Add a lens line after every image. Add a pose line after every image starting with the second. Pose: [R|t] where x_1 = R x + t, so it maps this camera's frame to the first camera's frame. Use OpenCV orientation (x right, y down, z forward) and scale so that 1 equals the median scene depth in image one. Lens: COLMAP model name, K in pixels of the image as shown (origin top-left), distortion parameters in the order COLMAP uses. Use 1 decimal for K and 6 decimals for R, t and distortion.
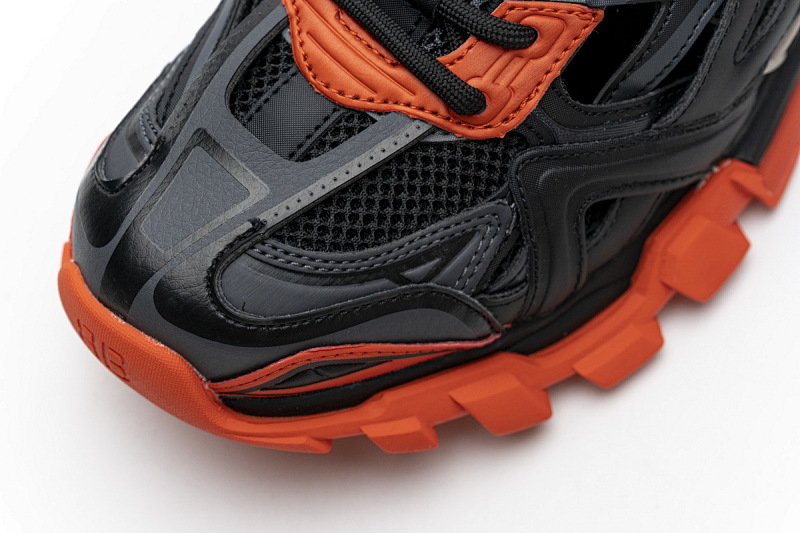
lens RADIAL K [[1582.9, 0, 400.3], [0, 1582.9, 271.2], [0, 0, 1]] dist [0.008593, 0.000000]
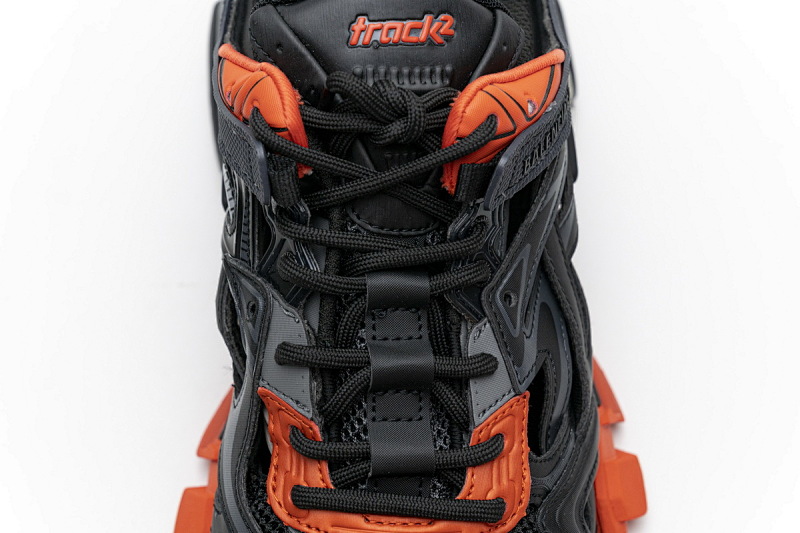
lens RADIAL K [[1582.9, 0, 403.3], [0, 1582.9, 267.3], [0, 0, 1]] dist [0.008593, 0.000000]
pose [[0.714947, -0.561960, 0.415994, -0.425000], [0.597857, 0.799849, 0.052999, -0.370487], [-0.362516, 0.210813, 0.907822, -0.169232]]
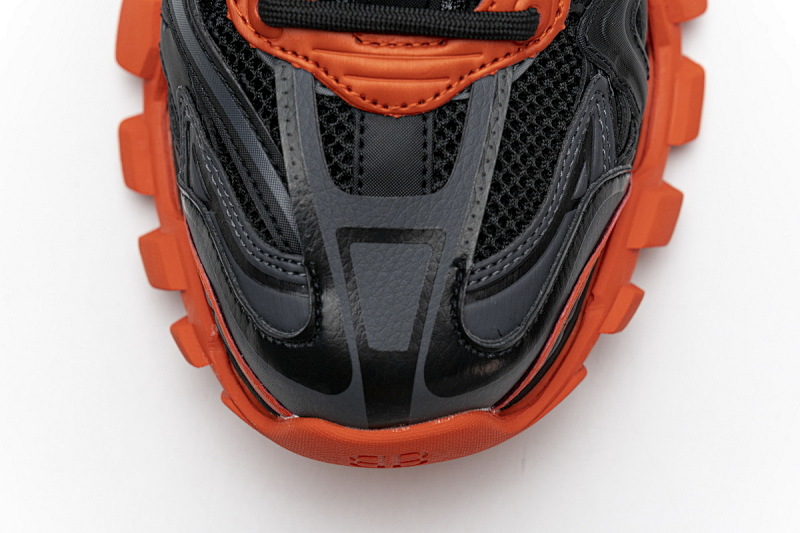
lens RADIAL K [[1582.9, 0, 402.2], [0, 1582.9, 264.4], [0, 0, 1]] dist [0.008593, 0.000000]
pose [[0.702601, -0.681593, 0.204408, -0.307221], [0.606437, 0.723826, 0.329105, -0.362335], [-0.372271, -0.107269, 0.921904, 0.112069]]
